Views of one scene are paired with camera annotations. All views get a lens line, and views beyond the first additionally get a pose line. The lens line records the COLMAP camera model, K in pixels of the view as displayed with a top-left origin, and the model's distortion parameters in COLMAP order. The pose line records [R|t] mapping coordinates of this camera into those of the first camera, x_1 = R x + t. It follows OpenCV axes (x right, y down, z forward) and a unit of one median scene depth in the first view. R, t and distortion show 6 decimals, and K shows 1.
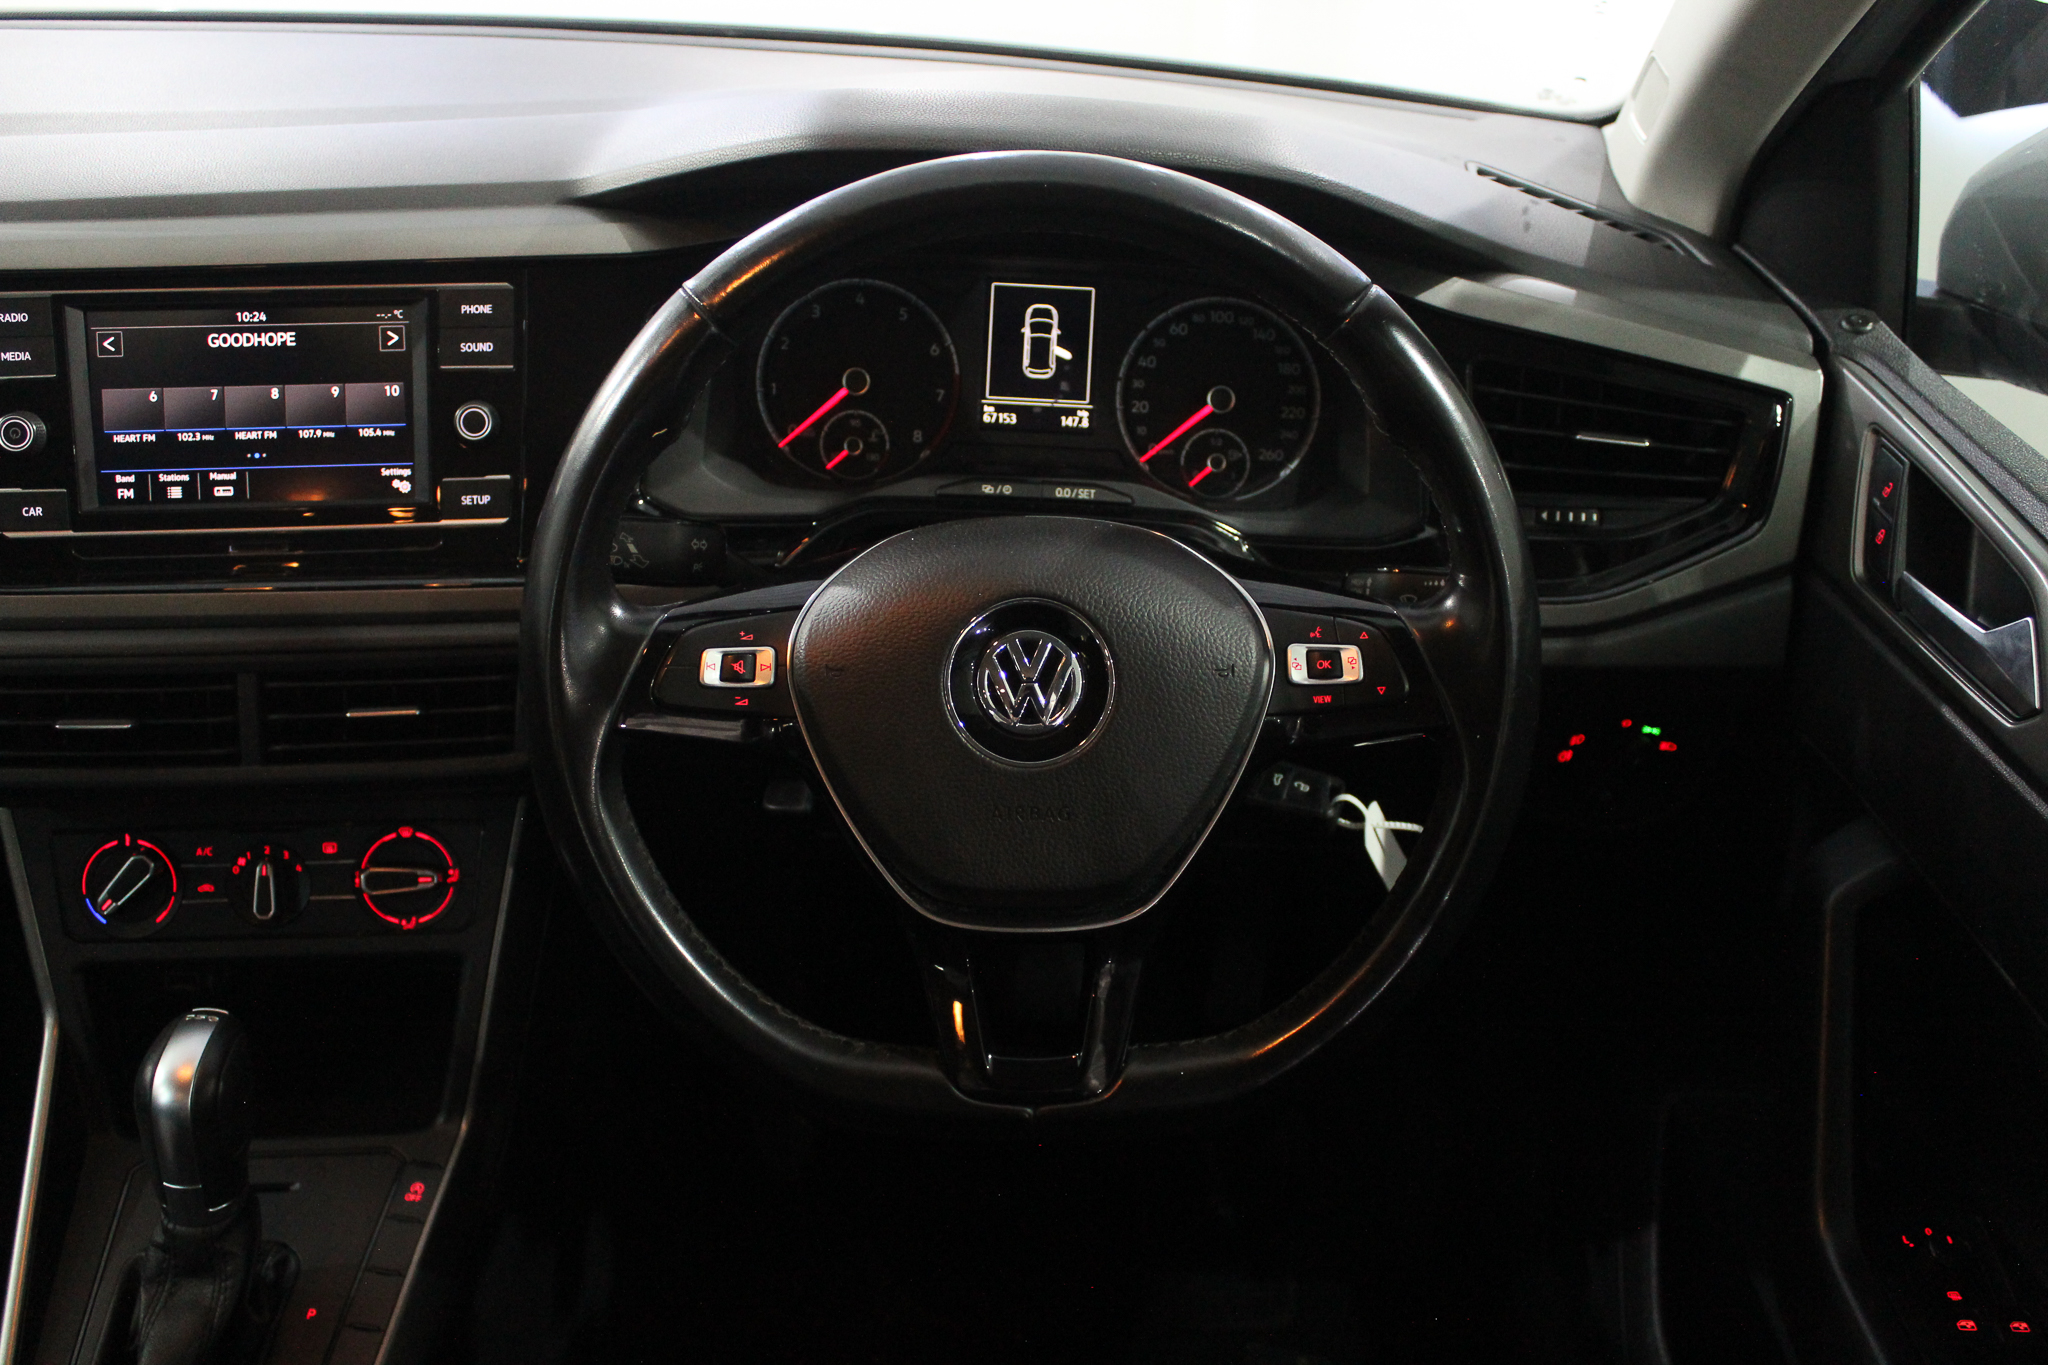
lens RADIAL K [[1955.4, 0, 1011.9], [0, 1955.4, 672.3], [0, 0, 1]] dist [-0.093447, 0.000000]
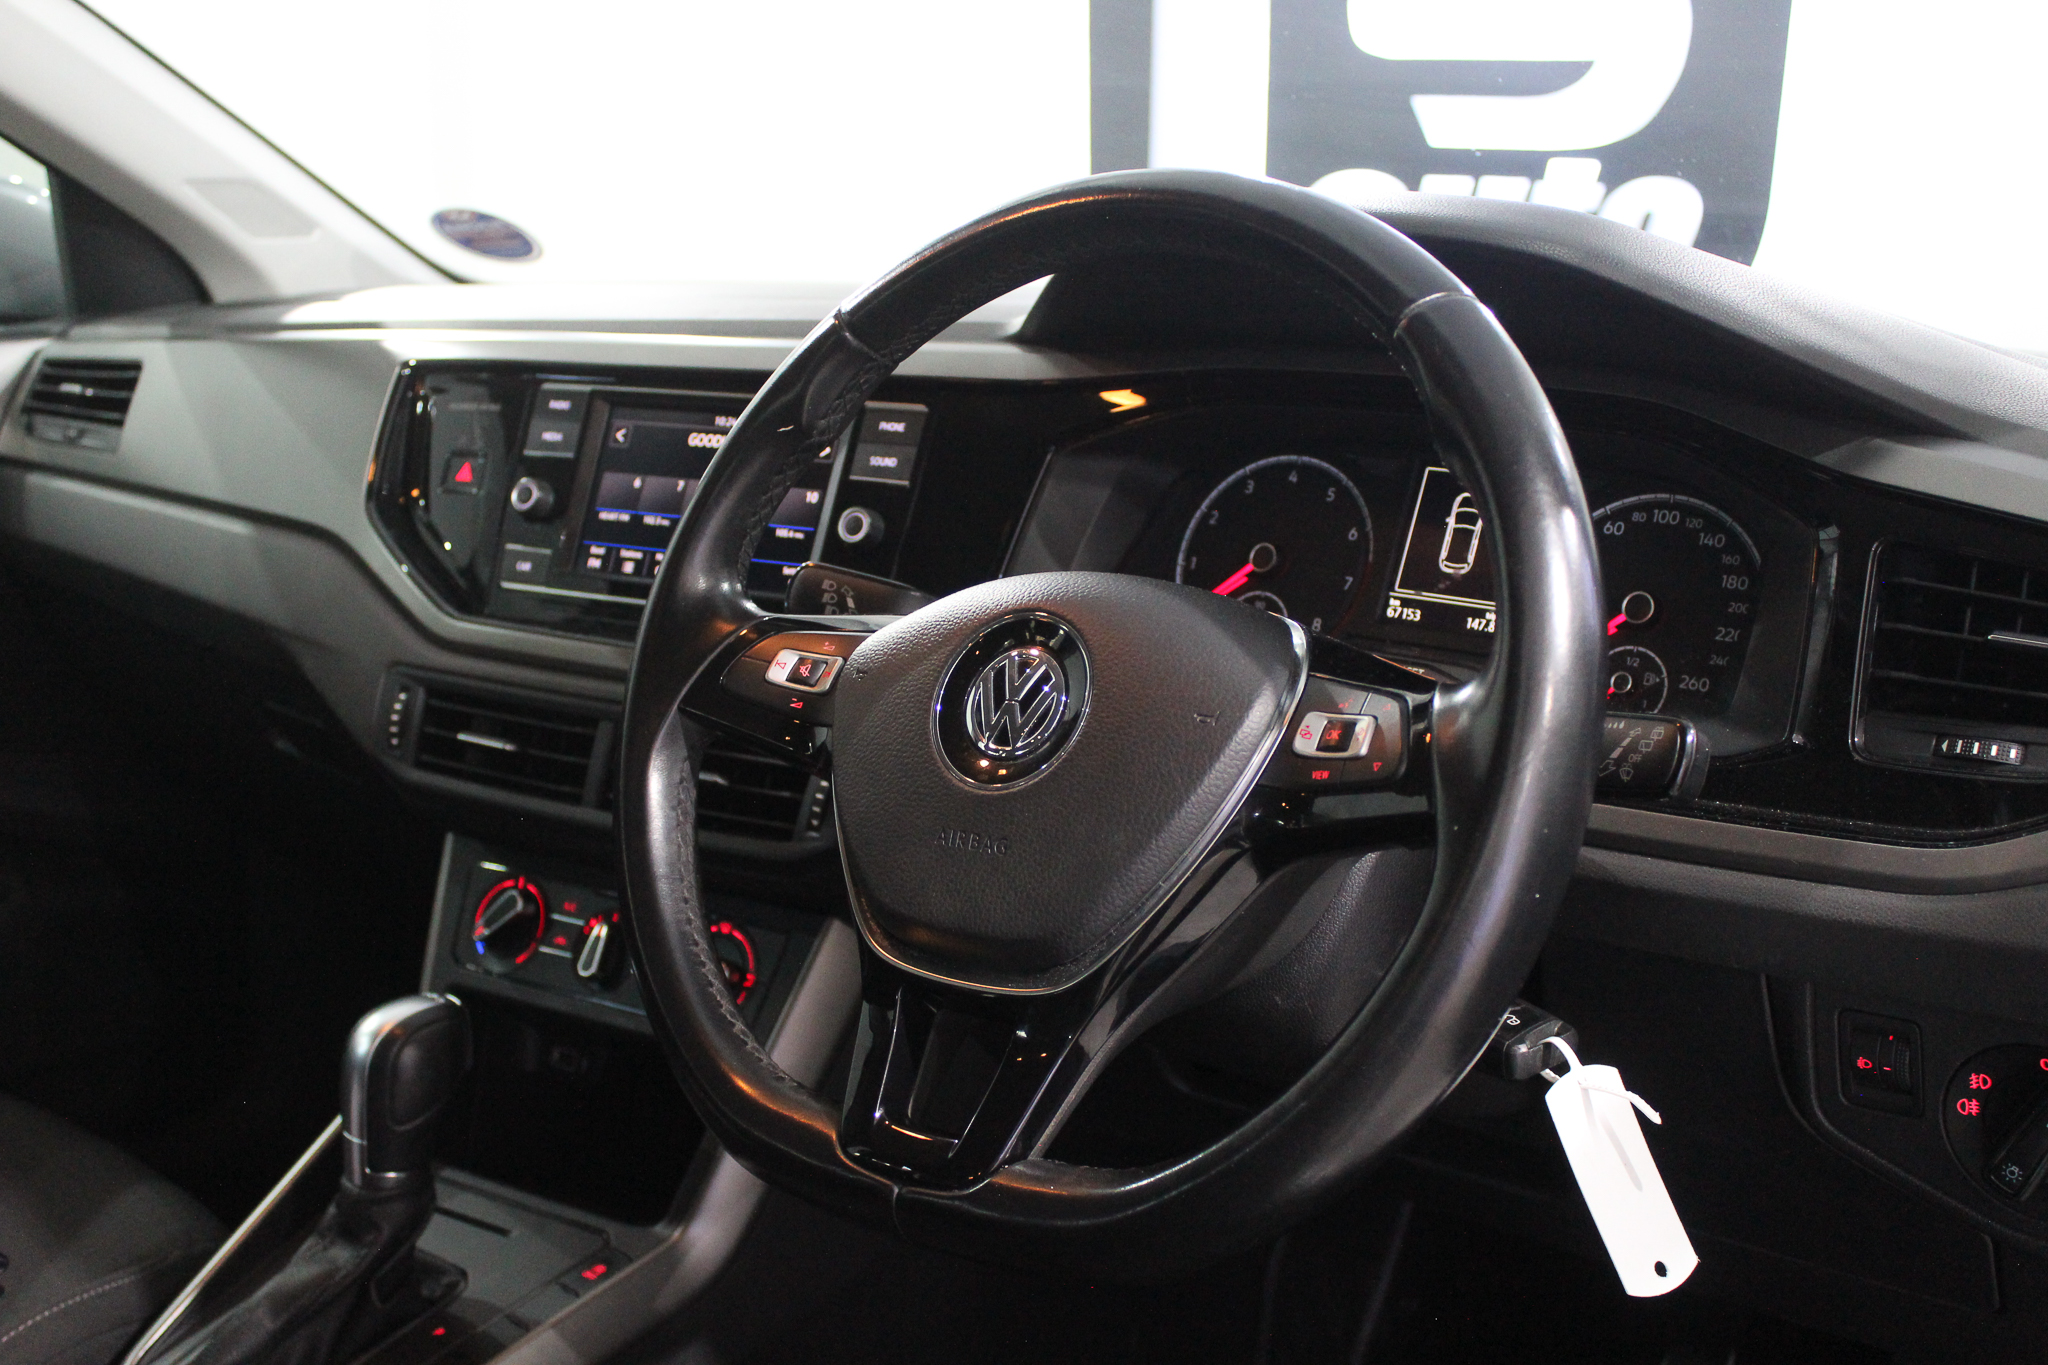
lens RADIAL K [[2174.1, 0, 1031.0], [0, 2174.1, 665.3], [0, 0, 1]] dist [-0.098158, 0.000000]
pose [[0.795319, 0.095250, -0.598661, 0.474221], [-0.276632, 0.935779, -0.218617, 0.159478], [0.539391, 0.339479, 0.770592, 0.185063]]
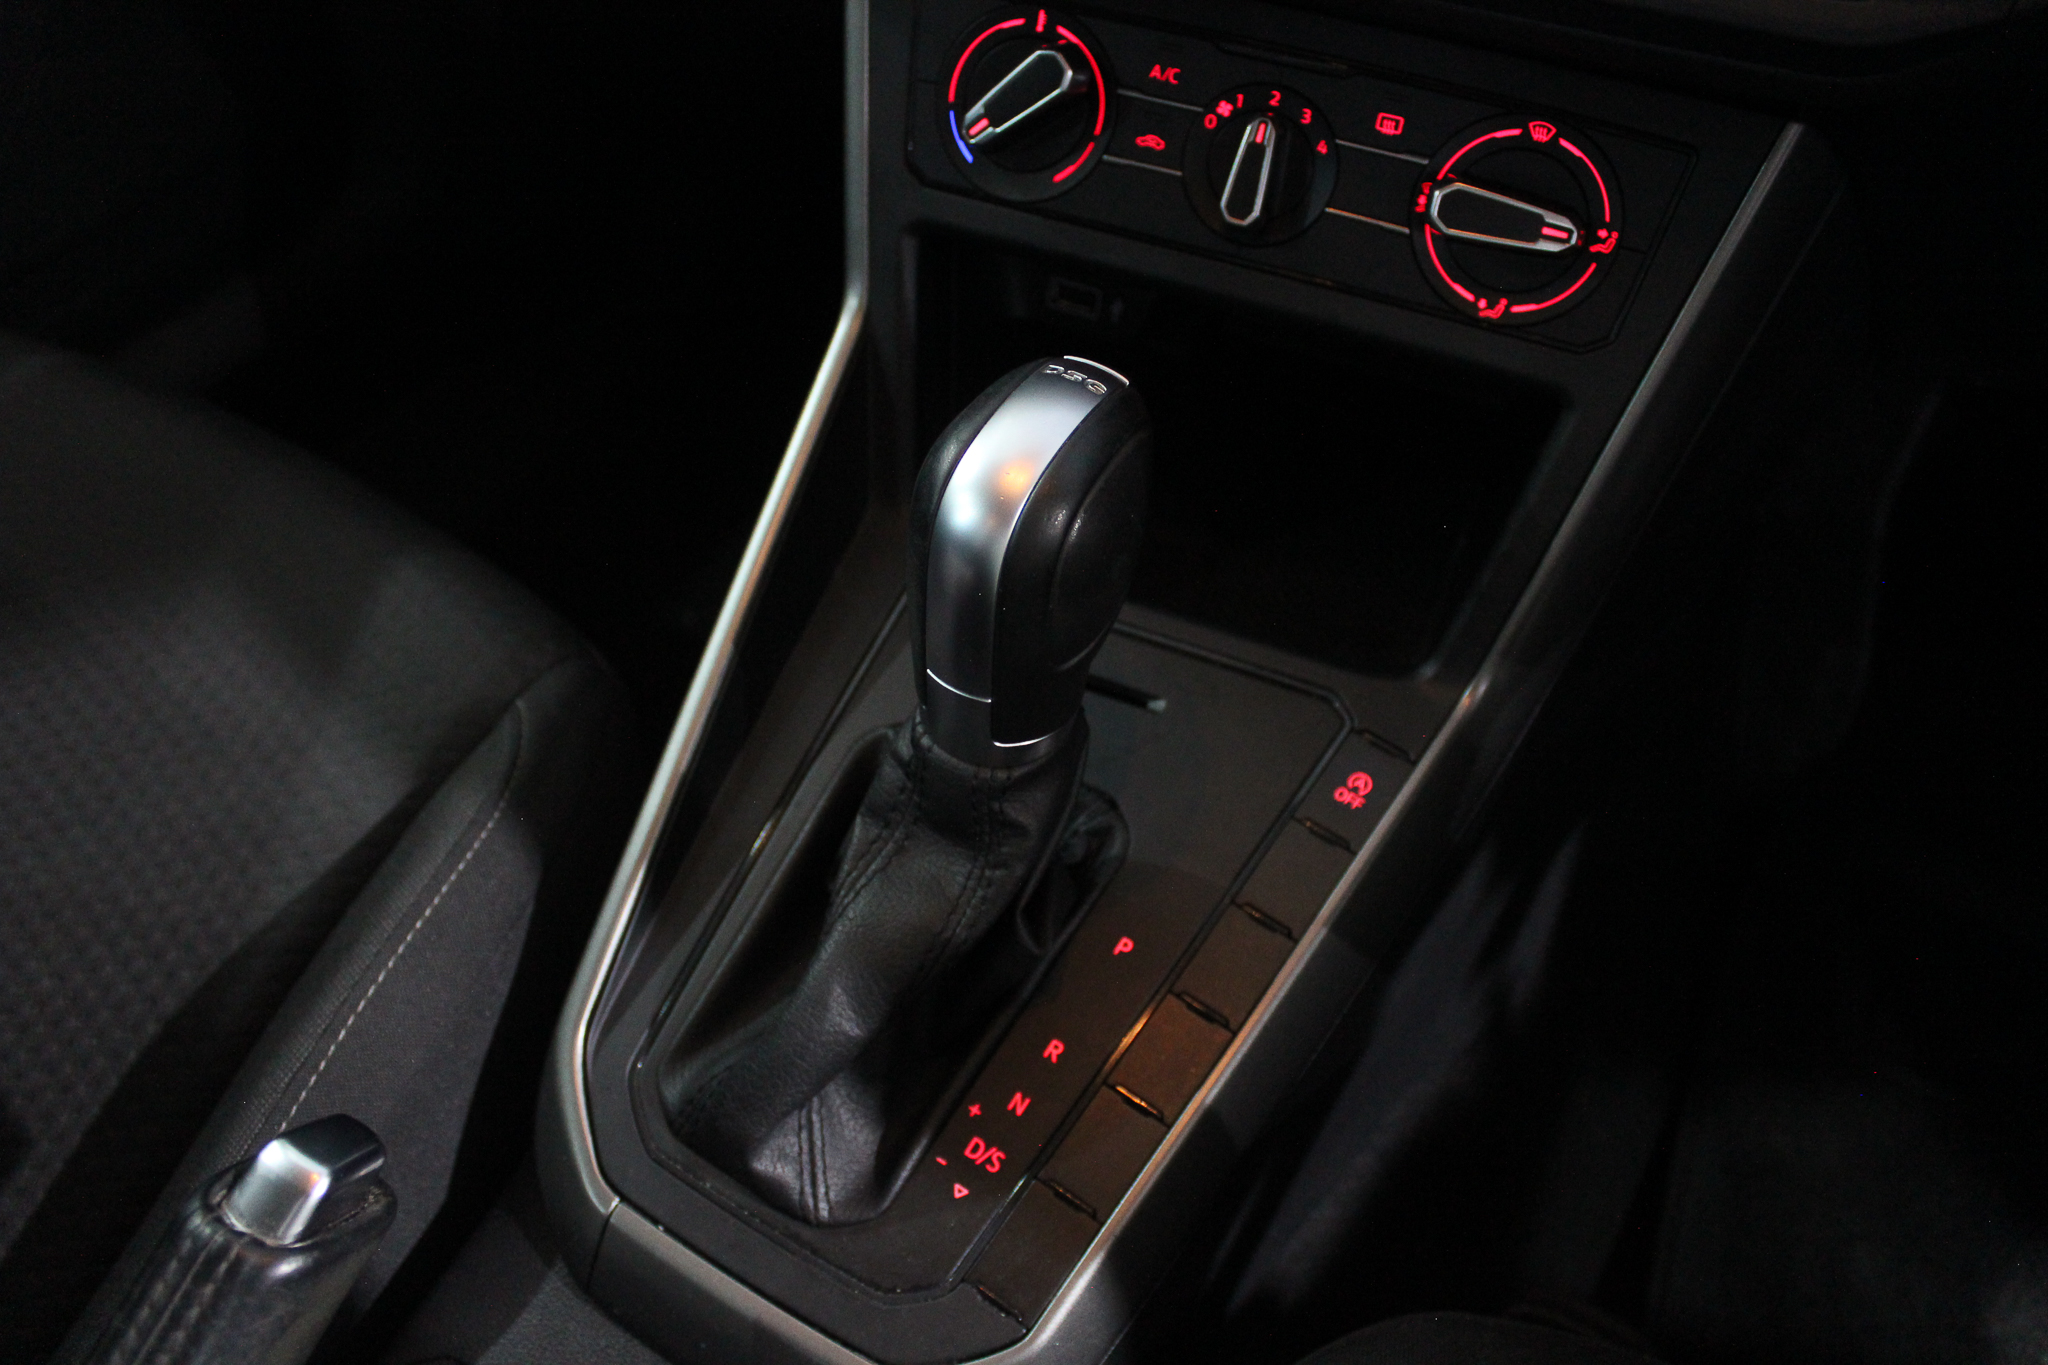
lens RADIAL K [[1632.7, 0, 1031.8], [0, 1632.7, 681.2], [0, 0, 1]] dist [-0.151358, 0.086612]
pose [[0.860930, 0.357773, -0.361660, -0.231139], [-0.220894, 0.903304, 0.367760, 0.091083], [0.458264, -0.236727, 0.856711, 0.563042]]
